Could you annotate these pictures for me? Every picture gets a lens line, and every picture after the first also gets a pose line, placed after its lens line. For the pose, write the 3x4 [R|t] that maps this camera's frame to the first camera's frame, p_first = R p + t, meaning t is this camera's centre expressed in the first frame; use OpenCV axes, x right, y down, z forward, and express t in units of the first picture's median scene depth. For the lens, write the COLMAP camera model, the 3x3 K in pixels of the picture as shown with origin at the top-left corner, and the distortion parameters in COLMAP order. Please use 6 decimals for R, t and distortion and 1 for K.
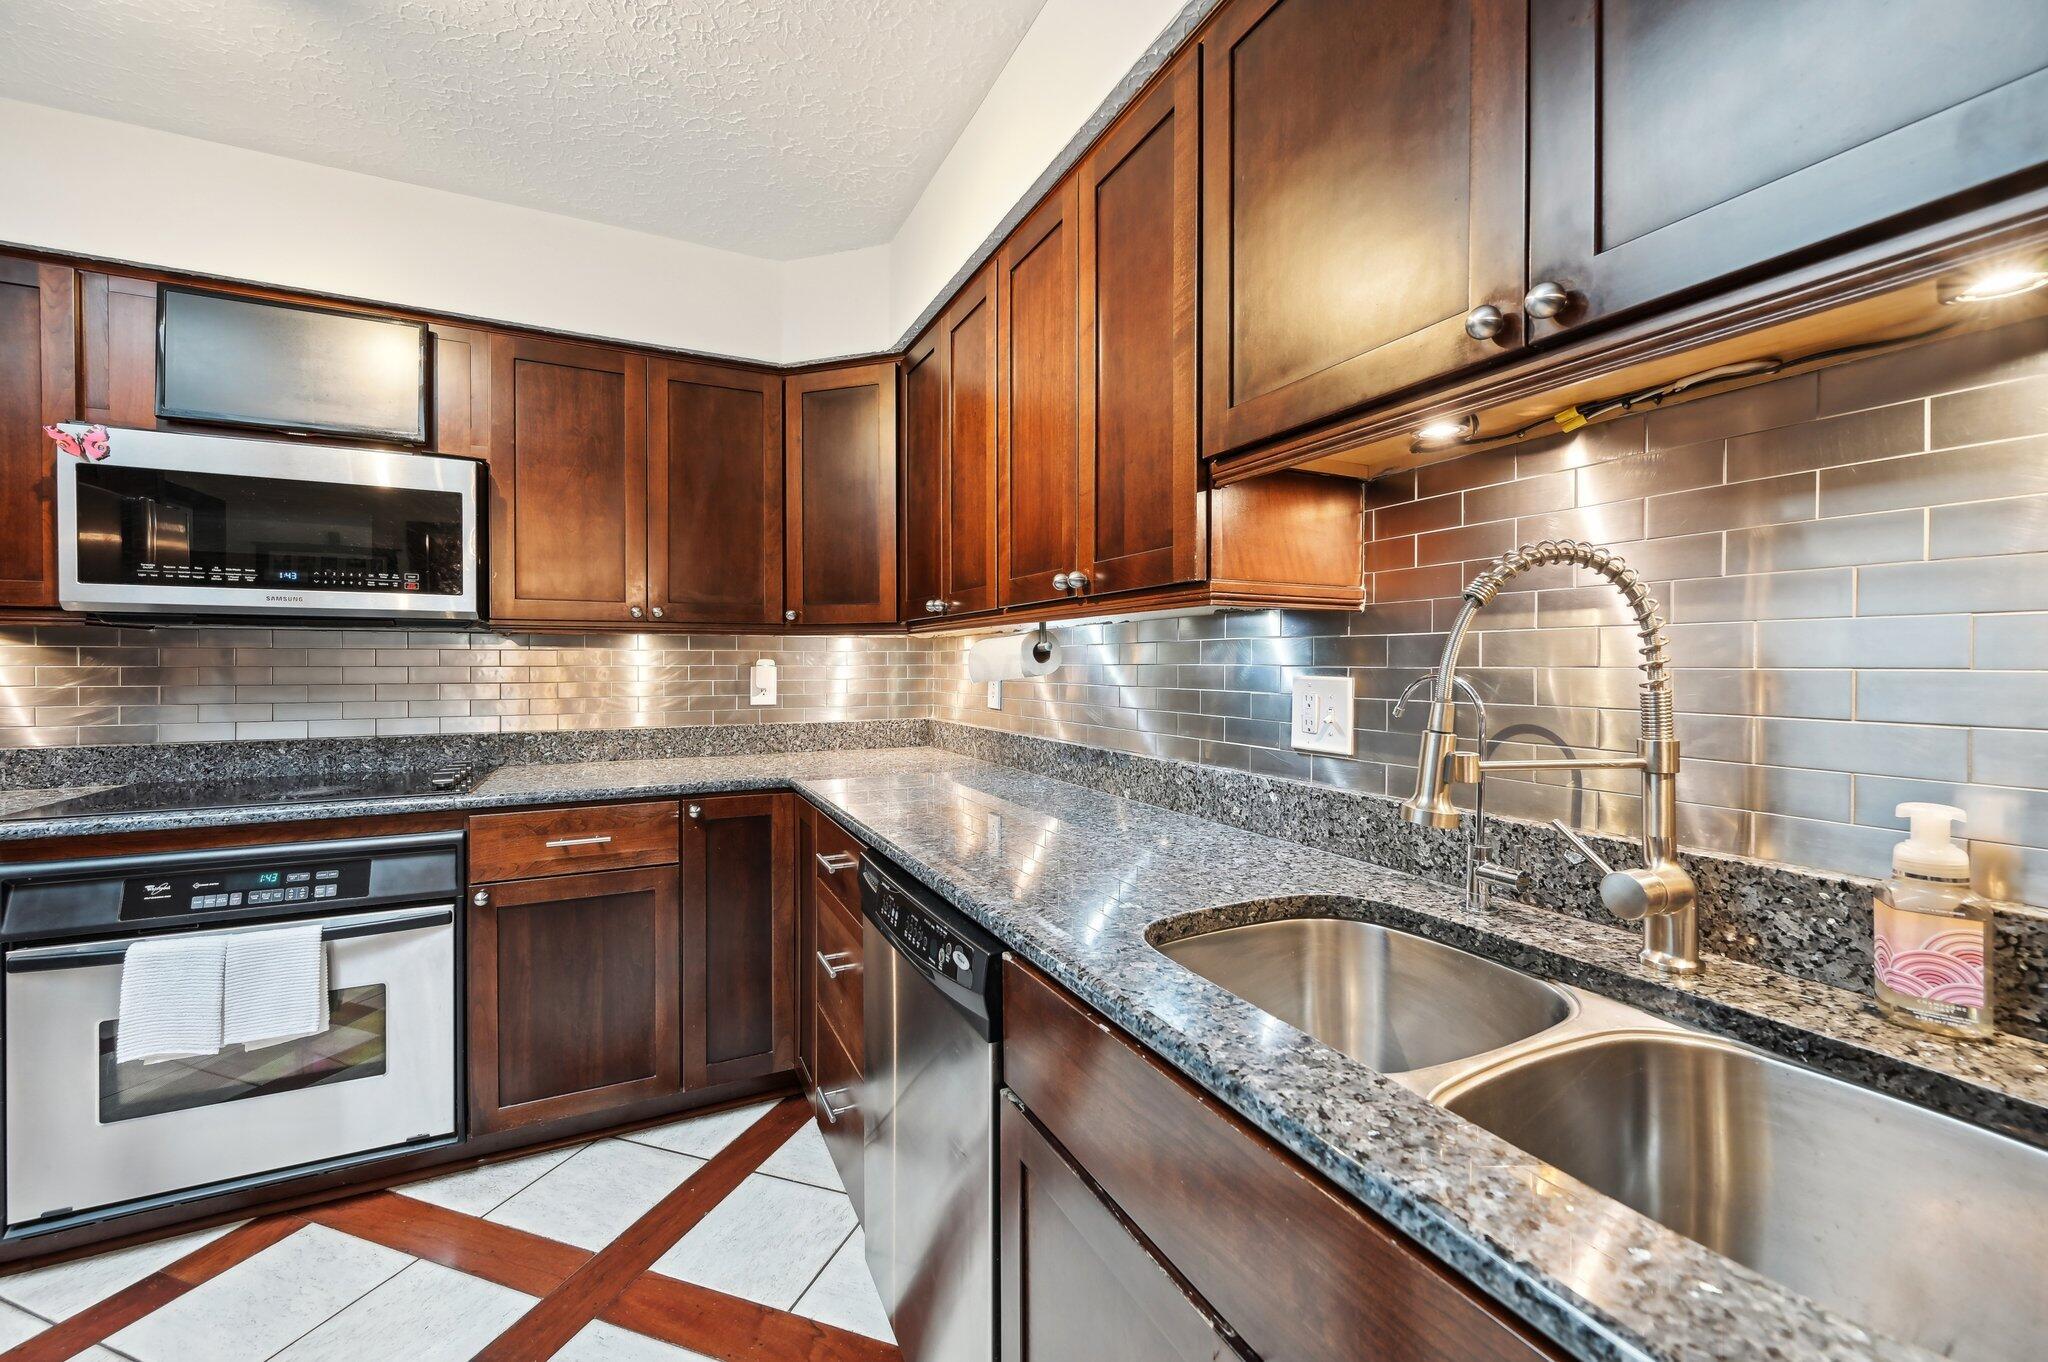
lens RADIAL K [[820.2, 0, 1028.4], [0, 820.2, 668.4], [0, 0, 1]] dist [-0.002122, 0.000557]
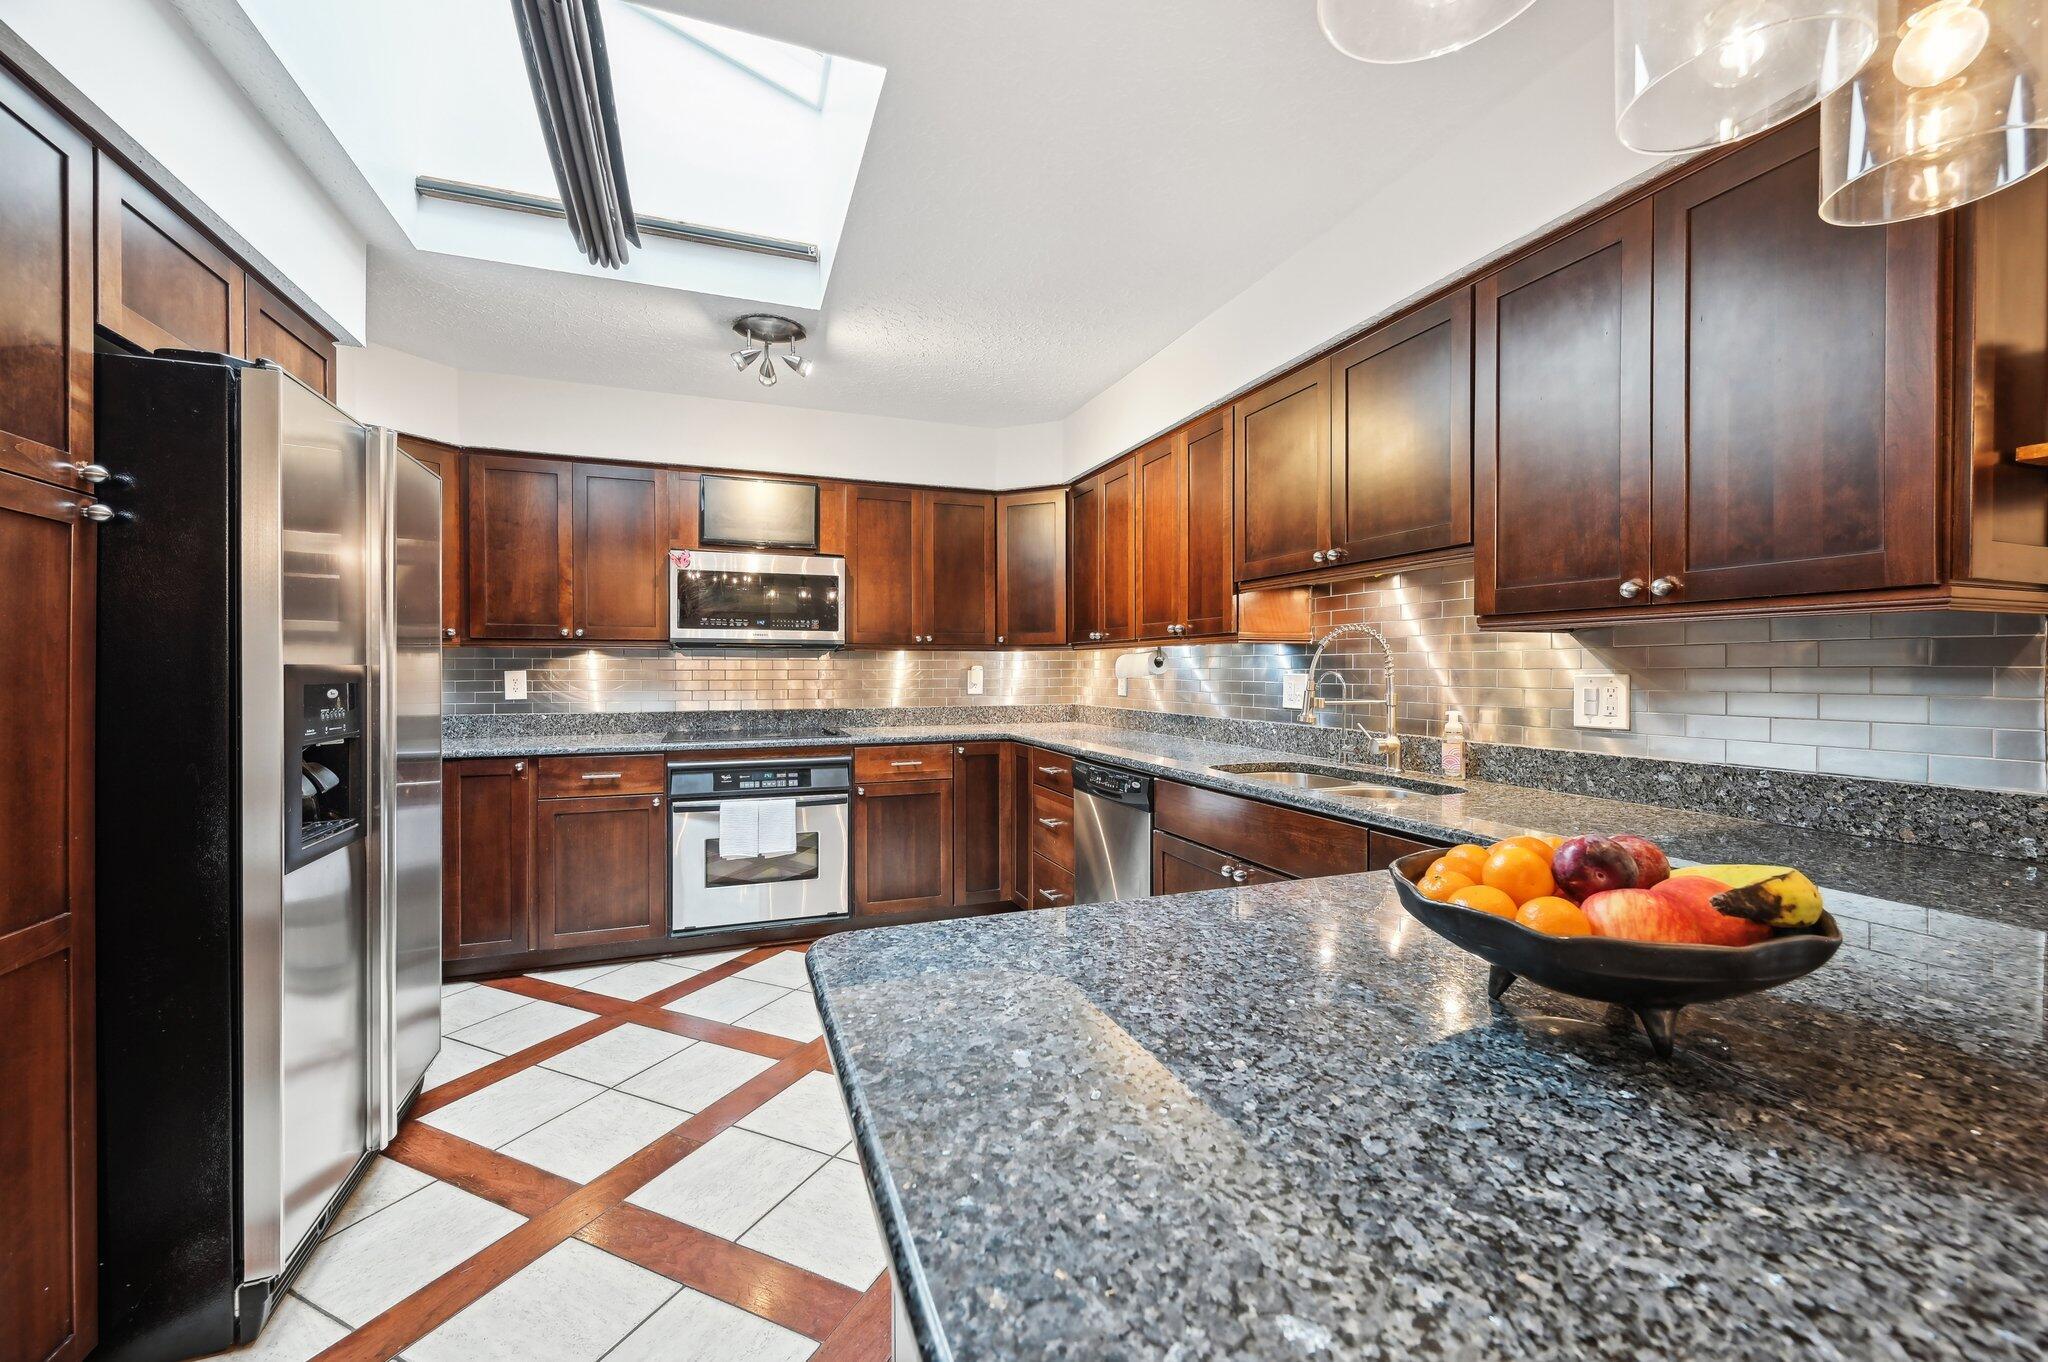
lens RADIAL K [[820.2, 0, 1029.6], [0, 820.2, 672.1], [0, 0, 1]] dist [-0.002122, 0.000557]
pose [[0.995319, -0.000519, -0.096639, -0.088202], [0.000316, 0.999998, -0.002117, 0.007130], [0.096640, 0.002076, 0.995317, -0.835684]]
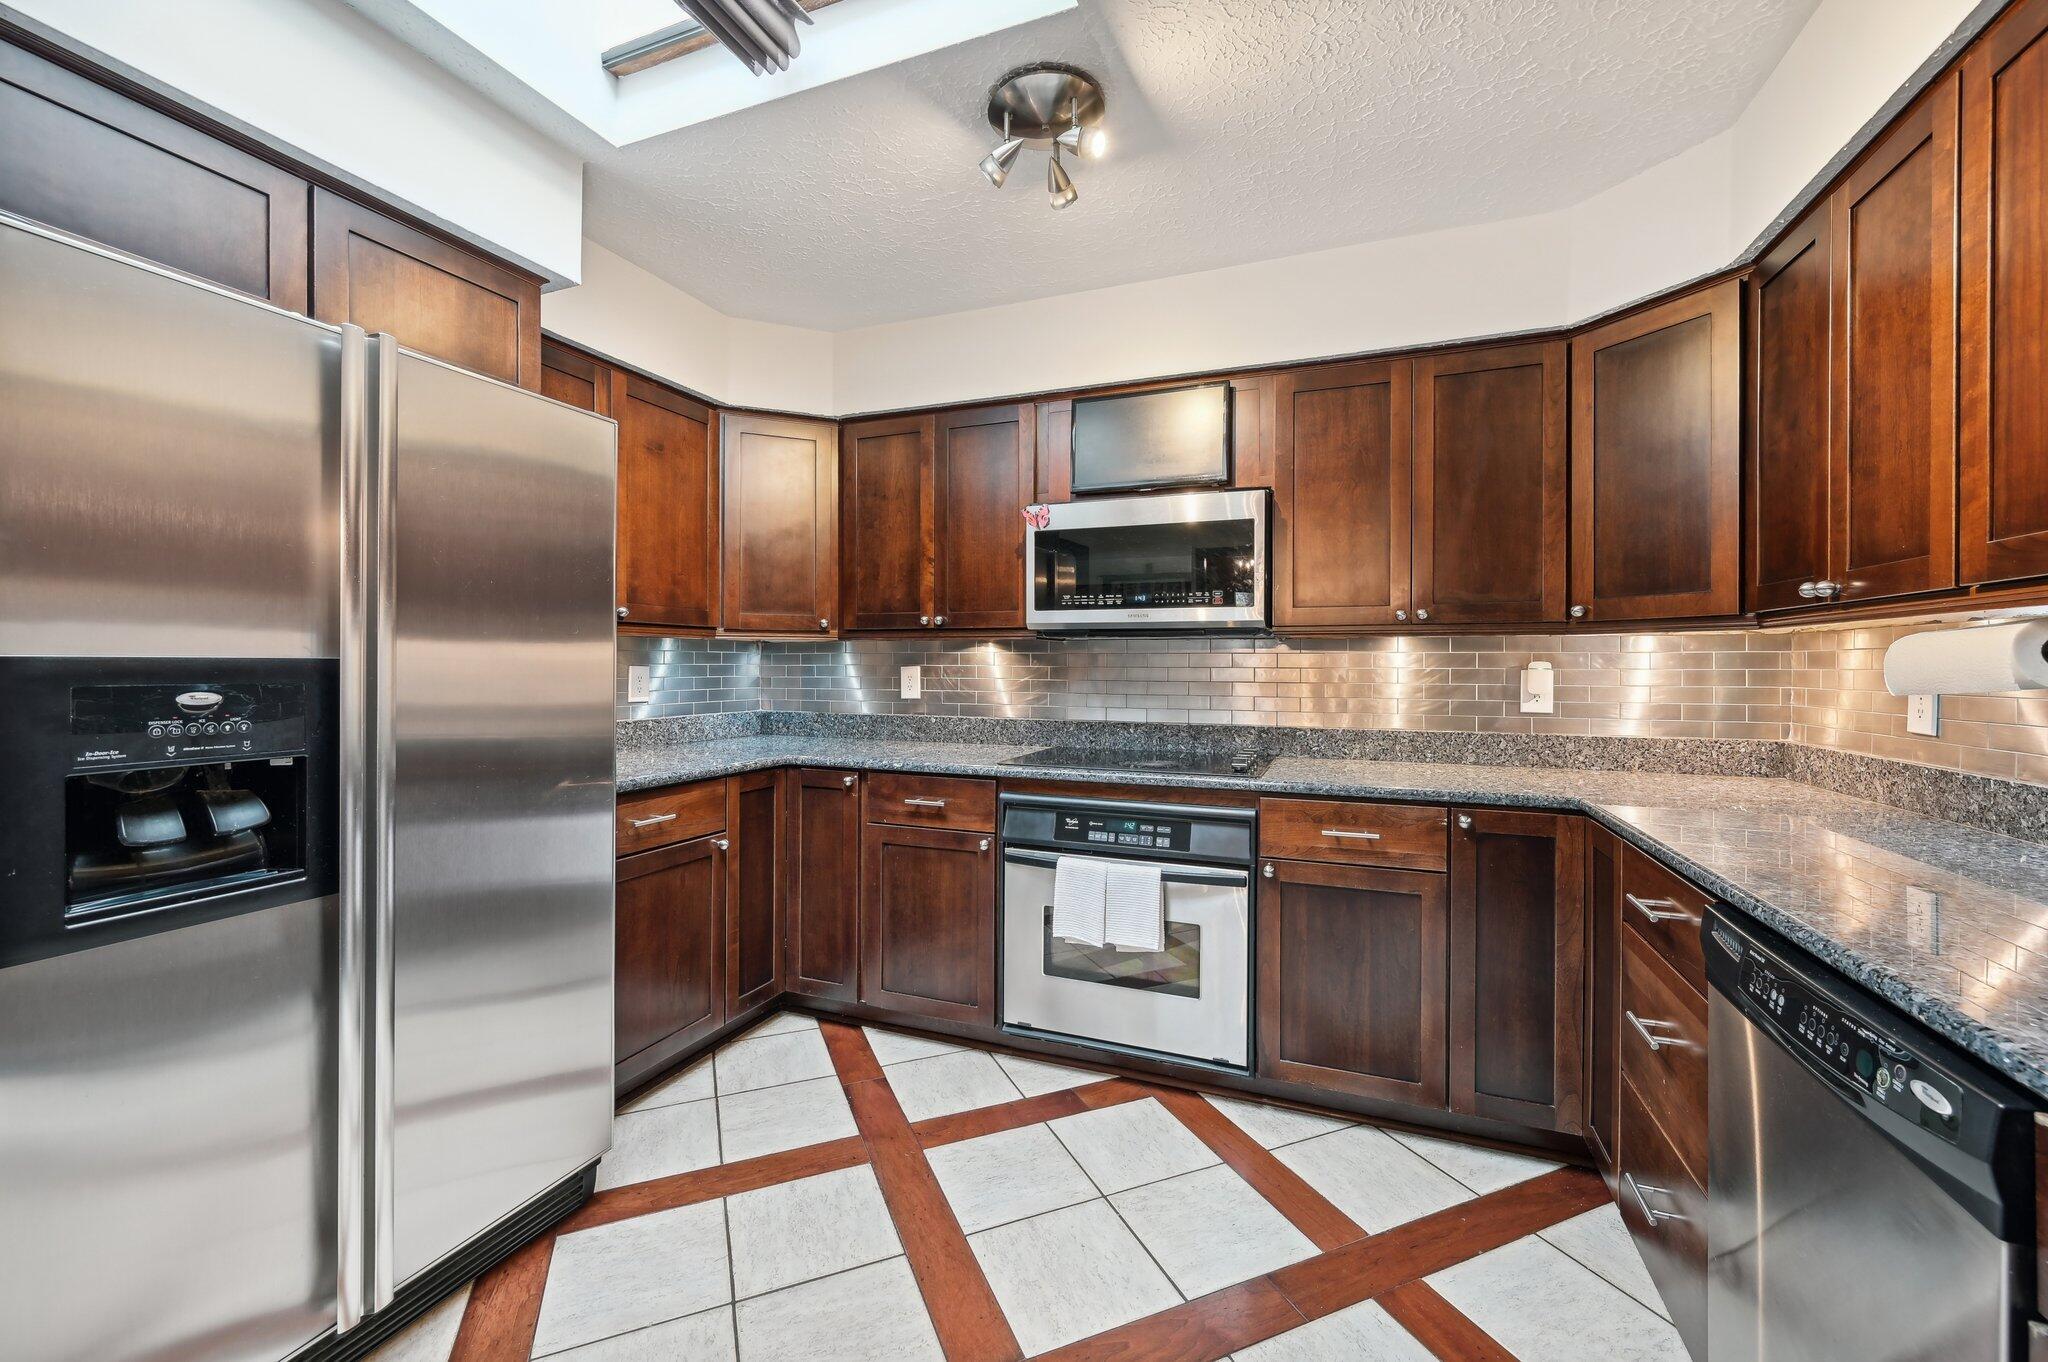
lens RADIAL K [[820.2, 0, 1025.2], [0, 820.2, 666.0], [0, 0, 1]] dist [-0.002122, 0.000557]
pose [[0.667584, 0.004499, -0.744521, -0.042832], [-0.008696, 0.999961, -0.001754, -0.000190], [0.744483, 0.007645, 0.667597, -0.018256]]
